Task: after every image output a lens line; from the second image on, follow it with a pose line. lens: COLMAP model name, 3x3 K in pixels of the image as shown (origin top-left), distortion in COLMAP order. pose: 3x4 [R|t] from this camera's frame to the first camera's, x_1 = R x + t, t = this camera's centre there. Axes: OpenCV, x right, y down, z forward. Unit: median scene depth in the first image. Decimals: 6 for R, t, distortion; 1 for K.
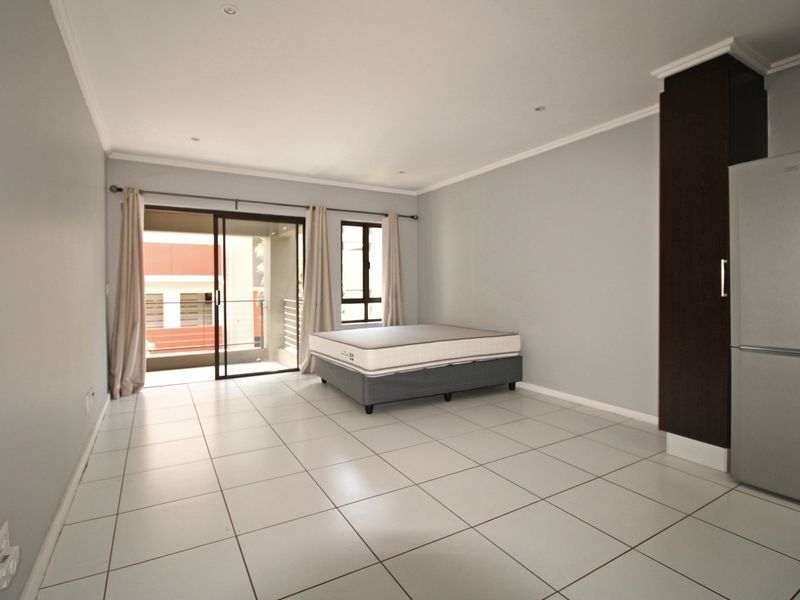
lens RADIAL K [[415.3, 0, 400.2], [0, 415.3, 289.1], [0, 0, 1]] dist [-0.000433, -0.013689]
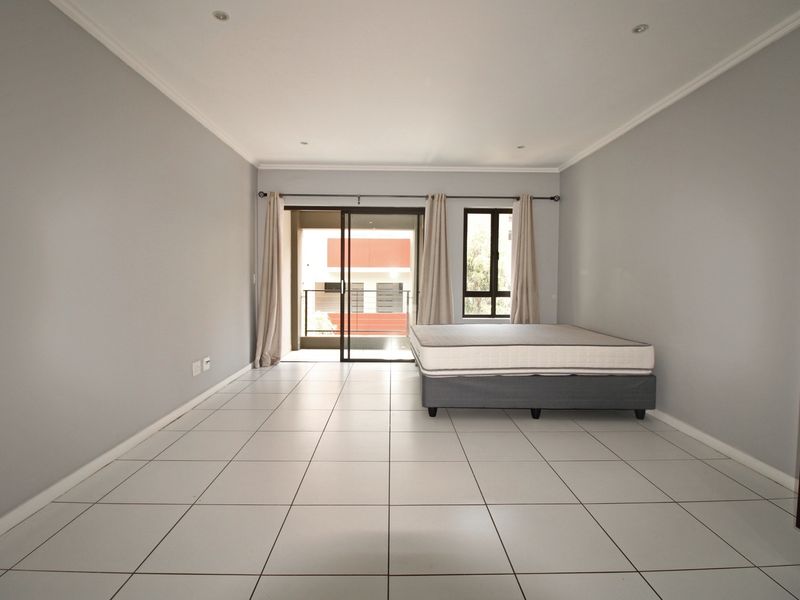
lens RADIAL K [[415.3, 0, 400.2], [0, 415.3, 289.1], [0, 0, 1]] dist [-0.000433, -0.013689]
pose [[0.871492, 0.025724, -0.489735, 0.206108], [-0.016461, 0.999595, 0.023213, -0.001302], [0.490134, -0.012168, 0.871562, 0.112332]]
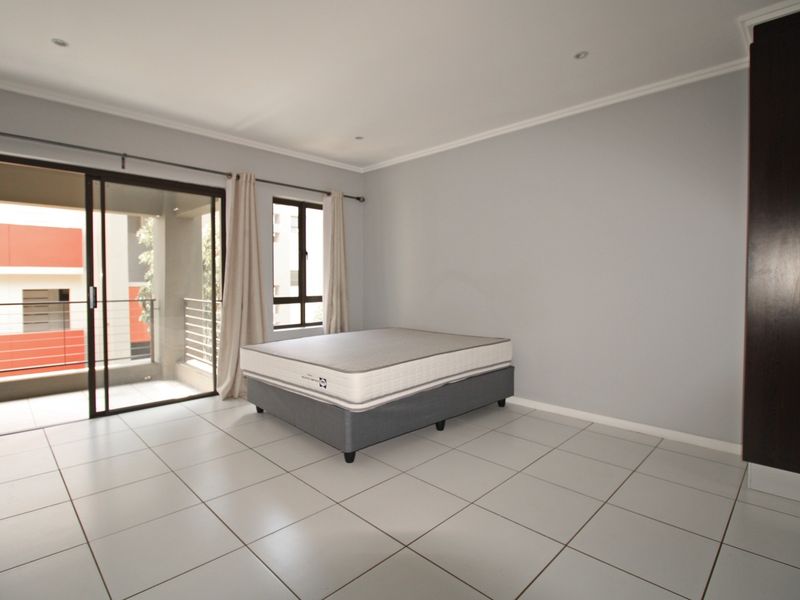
lens RADIAL K [[415.3, 0, 400.2], [0, 415.3, 289.1], [0, 0, 1]] dist [-0.000433, -0.013689]
pose [[0.966741, 0.000768, 0.255757, -0.116249], [-0.003305, 0.999950, 0.009489, -0.000910], [-0.255737, -0.010019, 0.966695, 0.200895]]
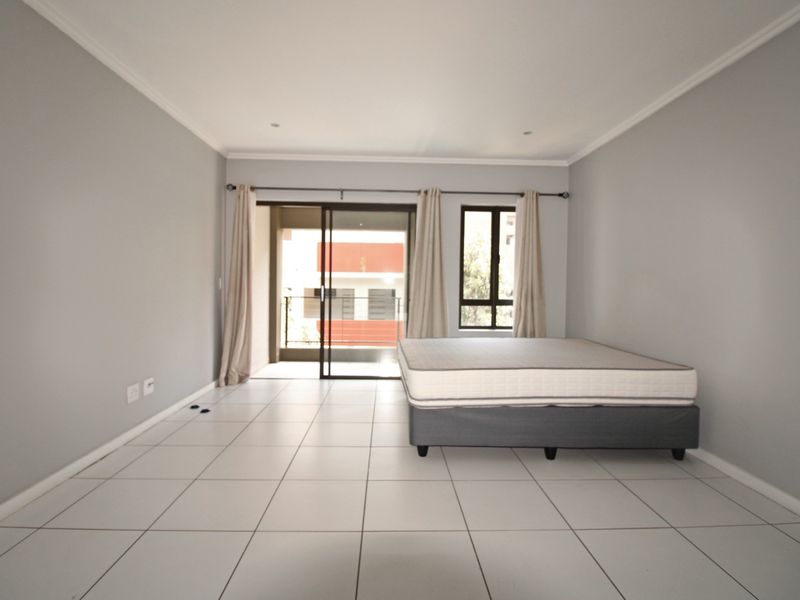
lens RADIAL K [[415.3, 0, 400.2], [0, 415.3, 289.1], [0, 0, 1]] dist [-0.000433, -0.013689]
pose [[0.877565, 0.024215, -0.478847, 0.159666], [-0.022940, 0.999701, 0.008512, -0.001607], [0.478909, 0.003515, 0.877857, 0.222916]]
